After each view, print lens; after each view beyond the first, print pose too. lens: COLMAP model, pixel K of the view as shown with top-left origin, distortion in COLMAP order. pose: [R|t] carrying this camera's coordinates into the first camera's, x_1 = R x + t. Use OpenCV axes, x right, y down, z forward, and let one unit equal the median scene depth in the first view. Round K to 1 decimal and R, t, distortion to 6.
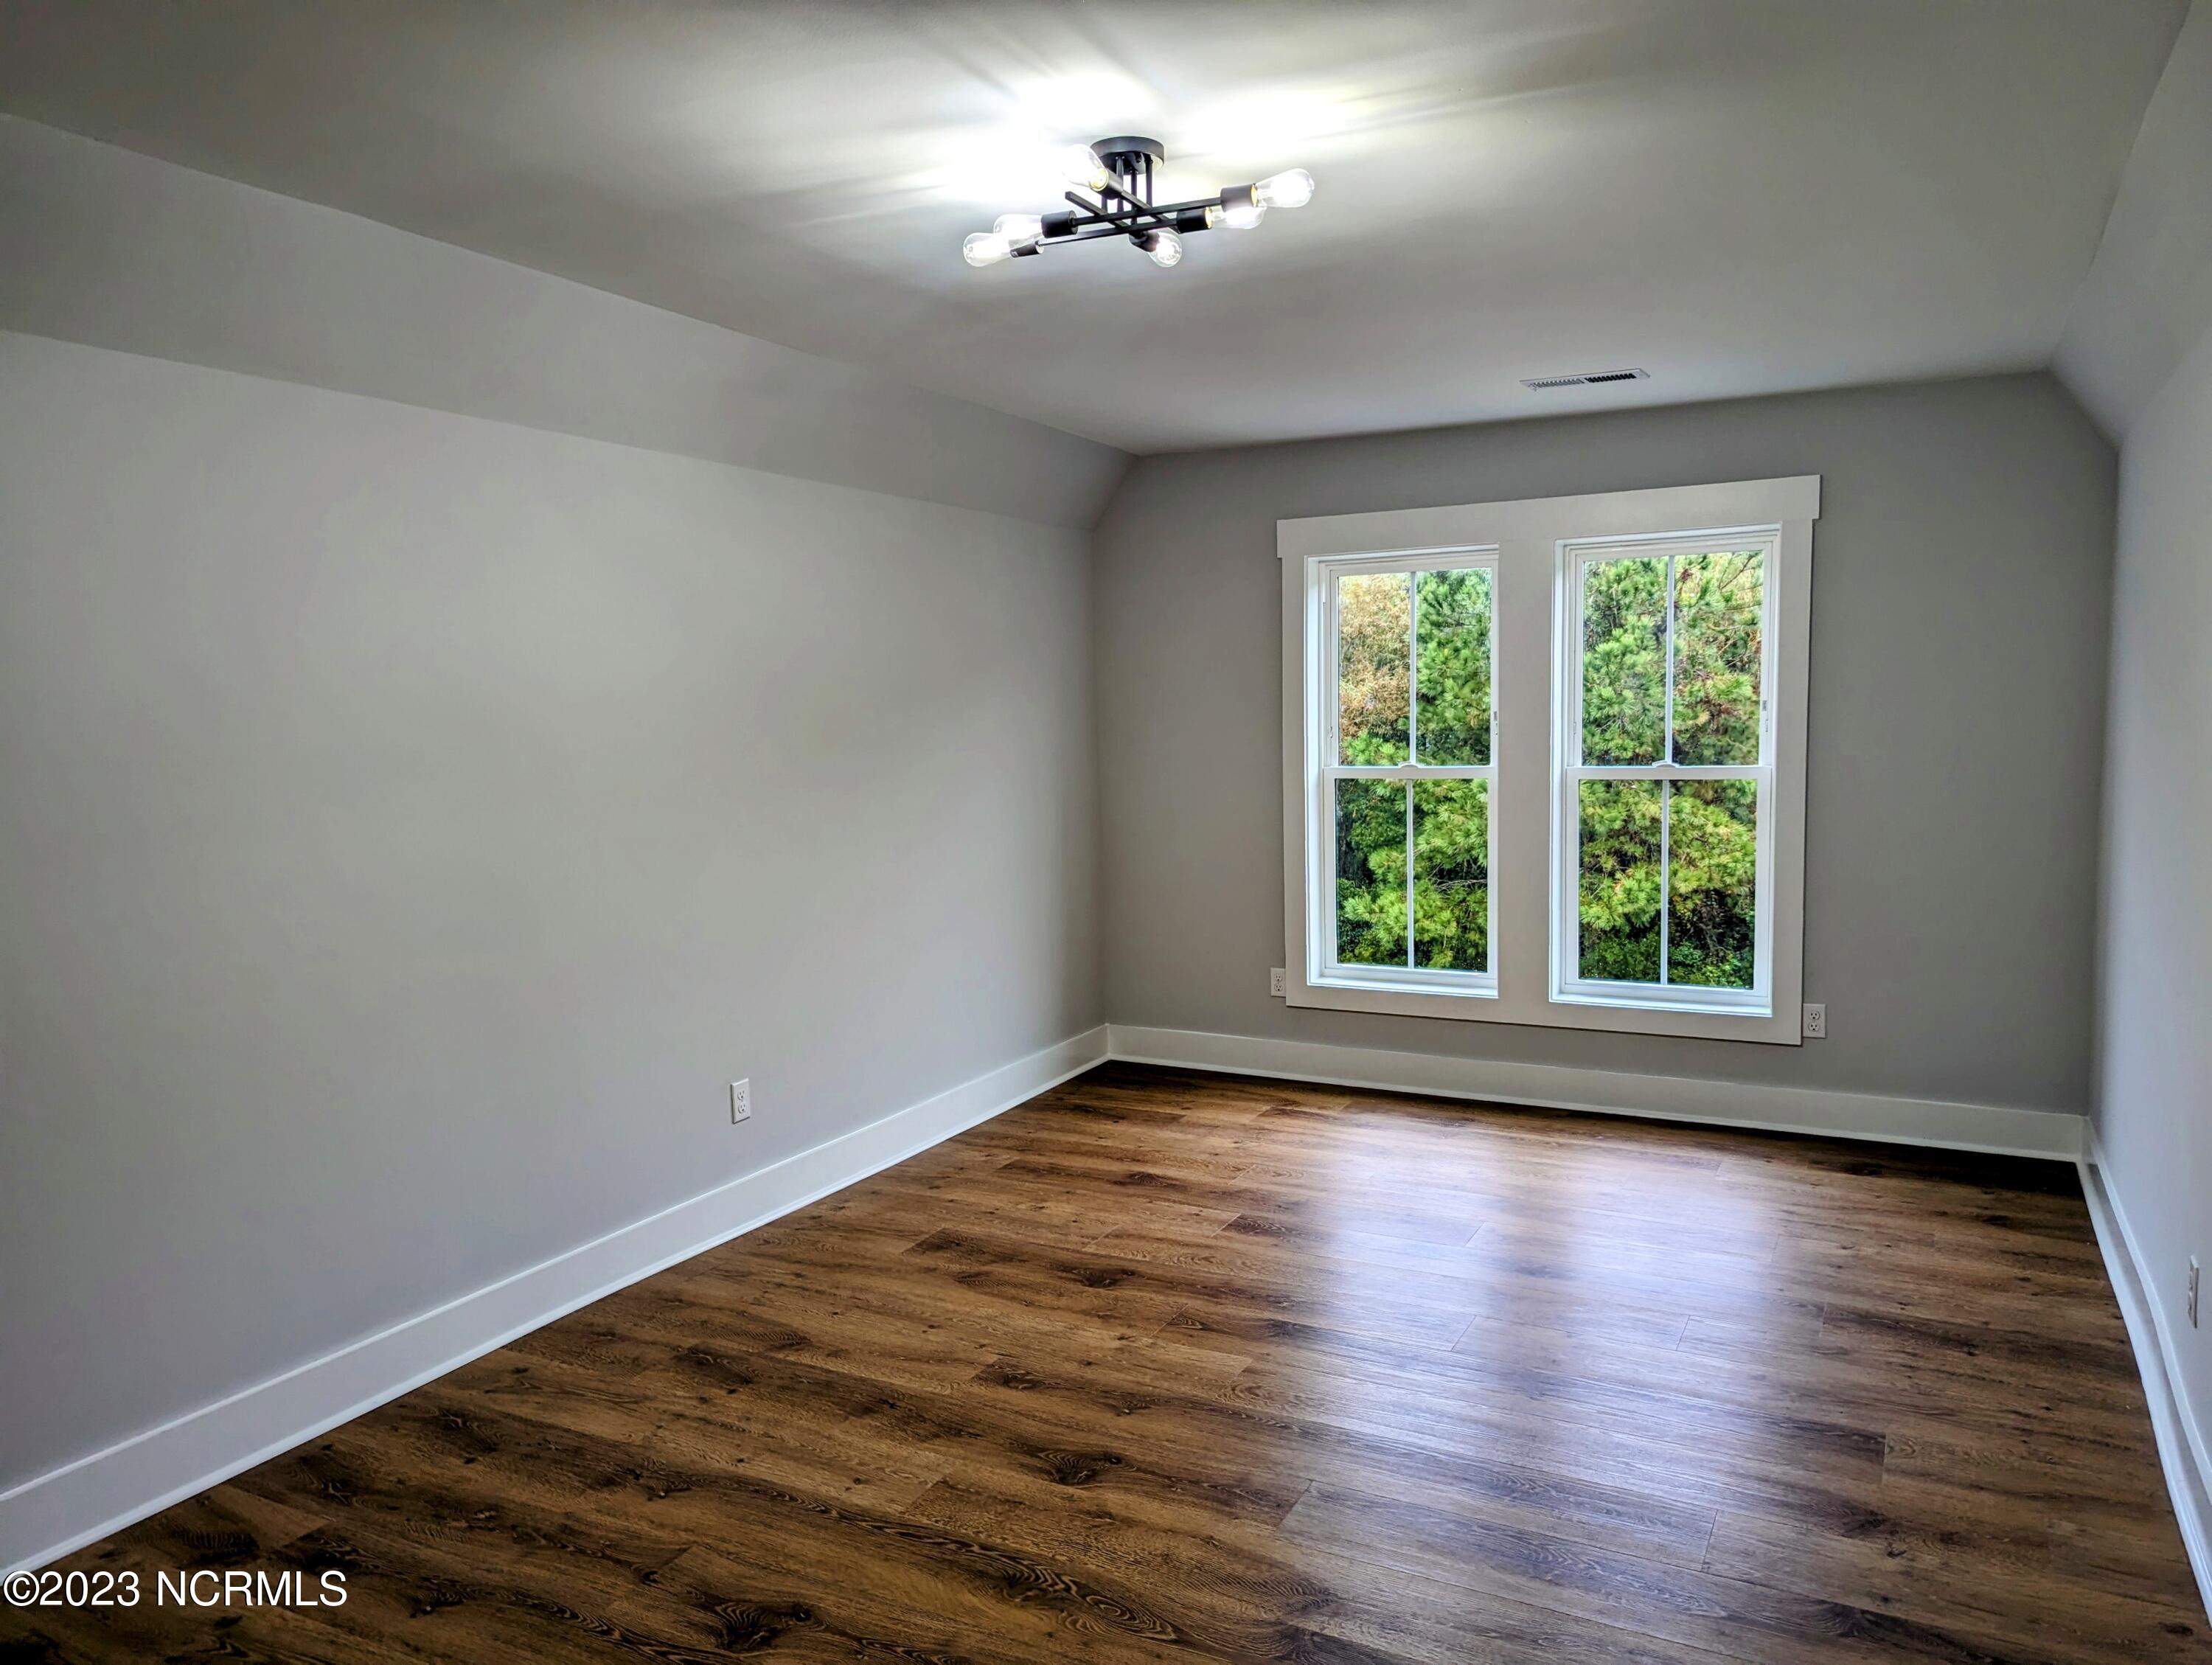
lens RADIAL K [[1563.4, 0, 1106.5], [0, 1563.4, 843.4], [0, 0, 1]] dist [0.051415, -0.048616]
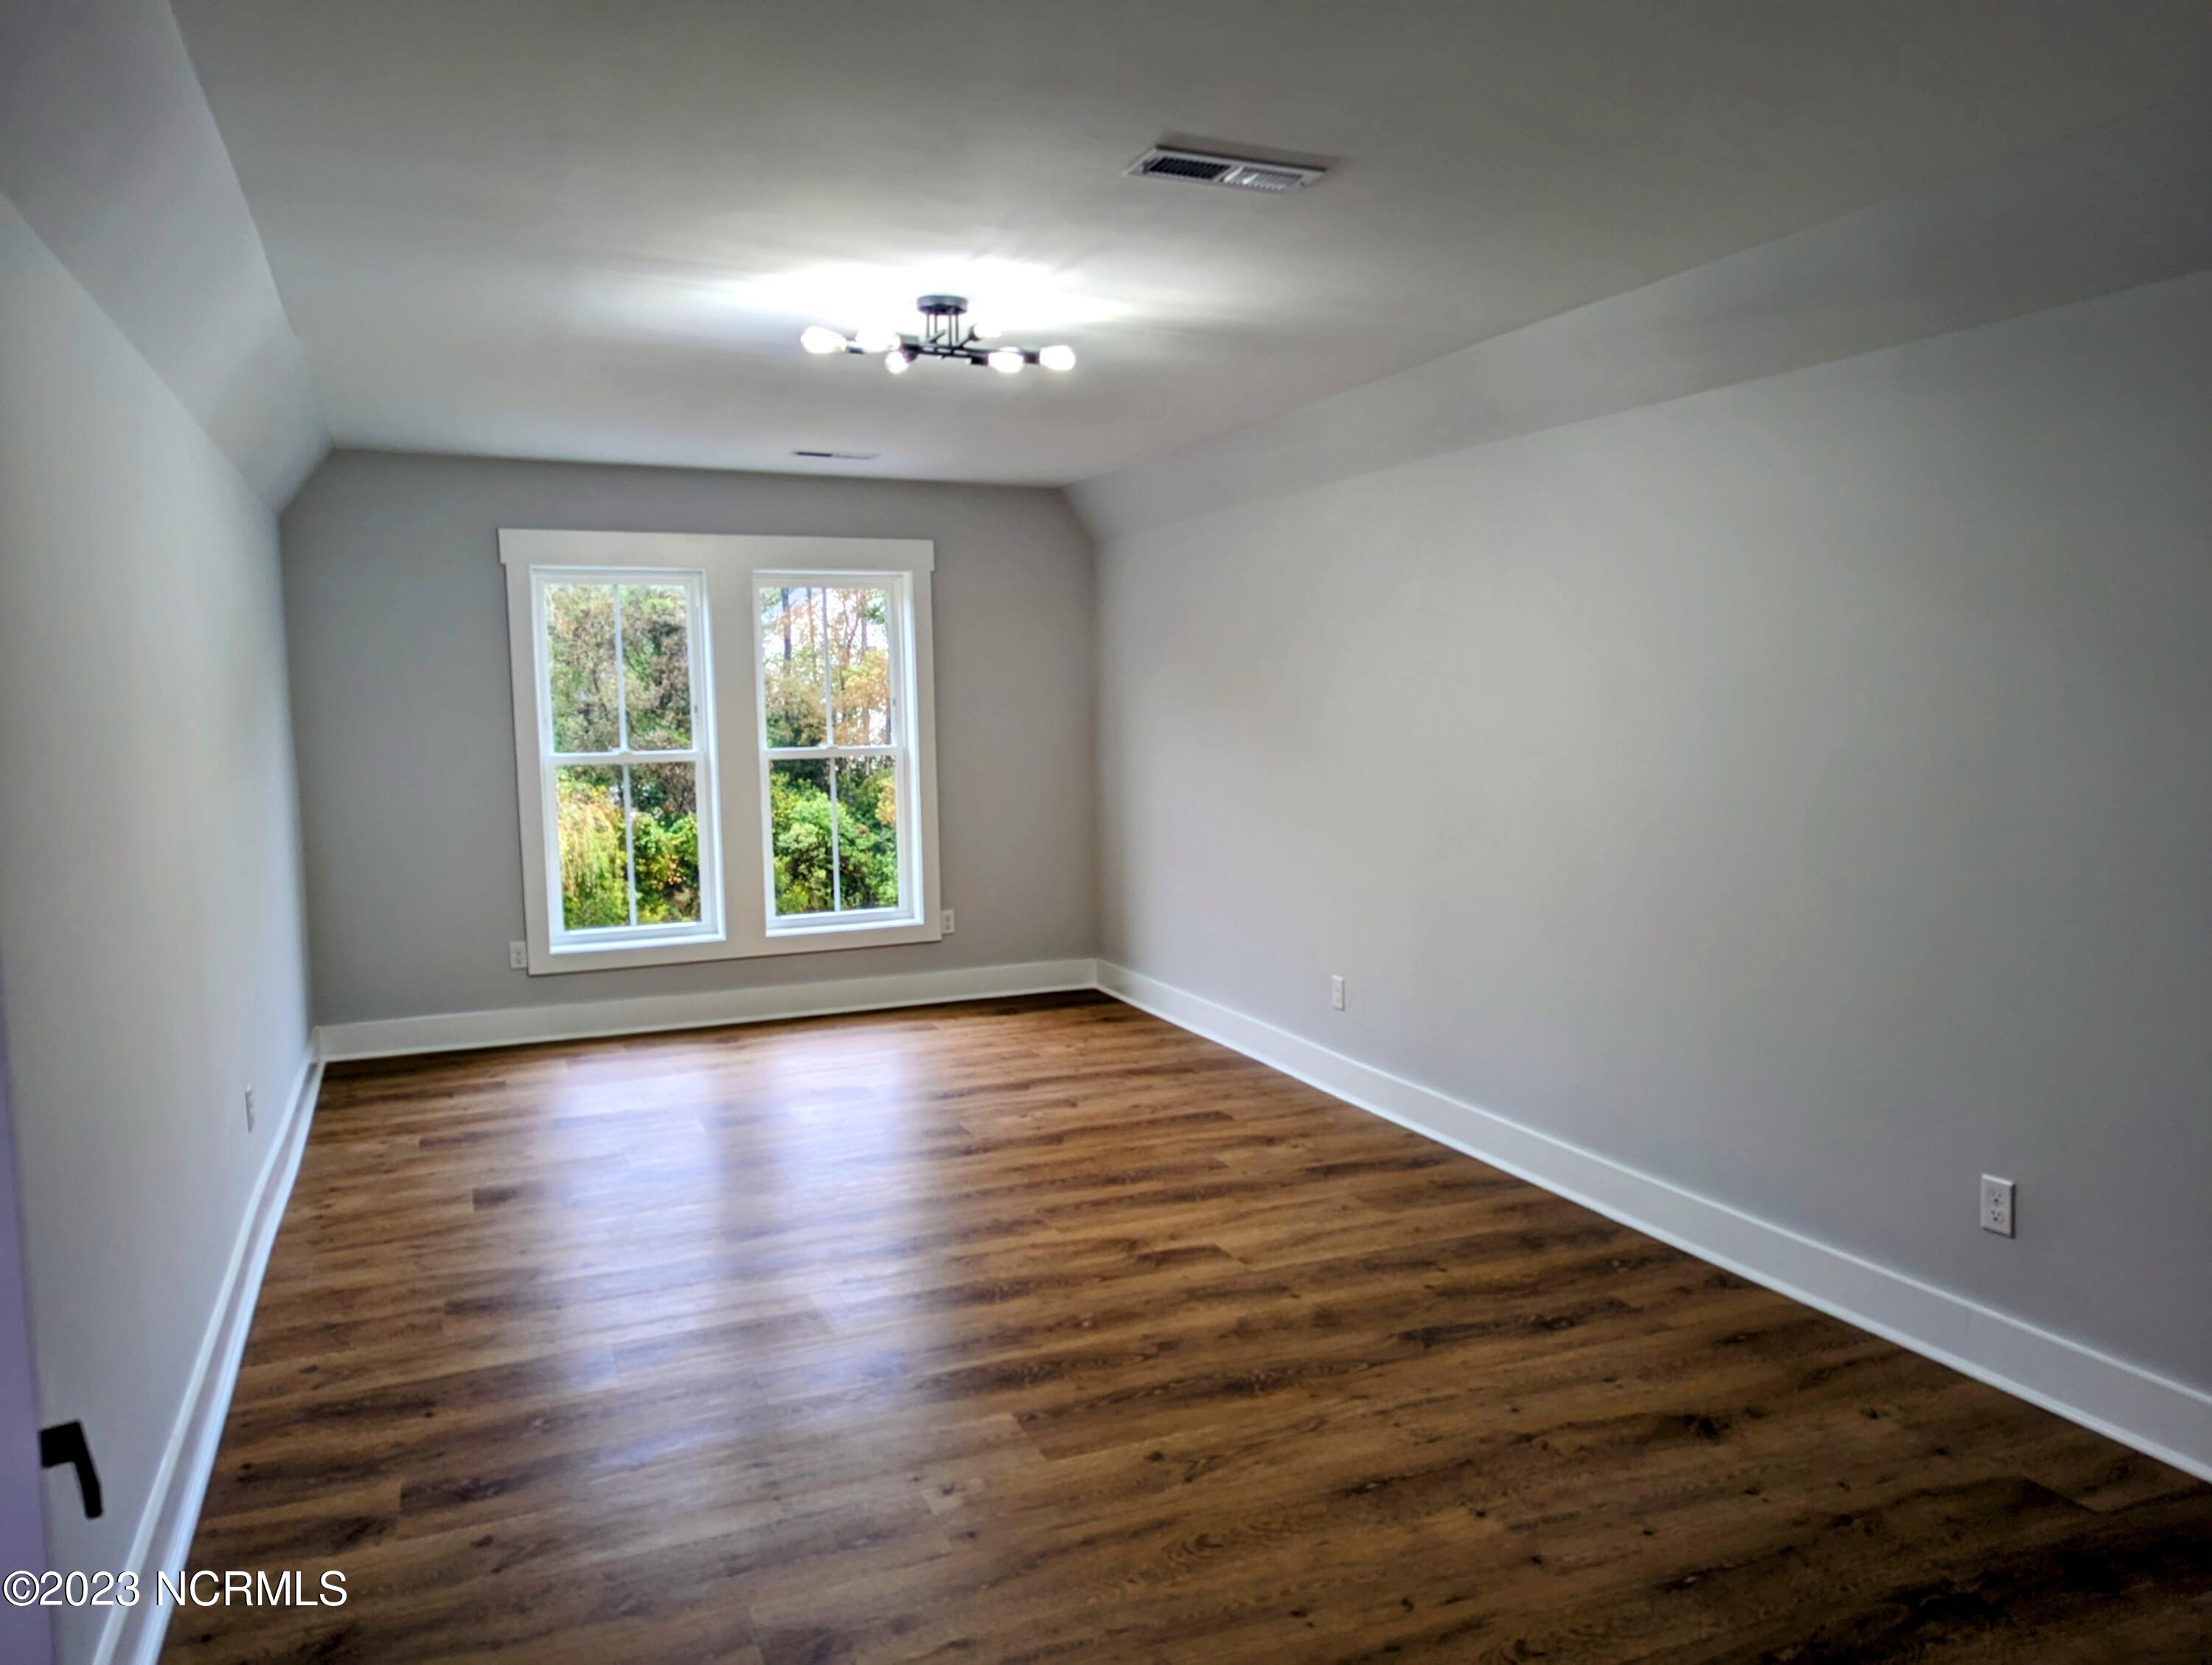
lens RADIAL K [[1563.4, 0, 1096.7], [0, 1563.4, 825.9], [0, 0, 1]] dist [0.051415, -0.048616]
pose [[0.636379, -0.058698, 0.769140, -0.563813], [0.072528, 0.997236, 0.016096, 0.013391], [-0.767959, 0.045541, 0.638877, -0.009504]]
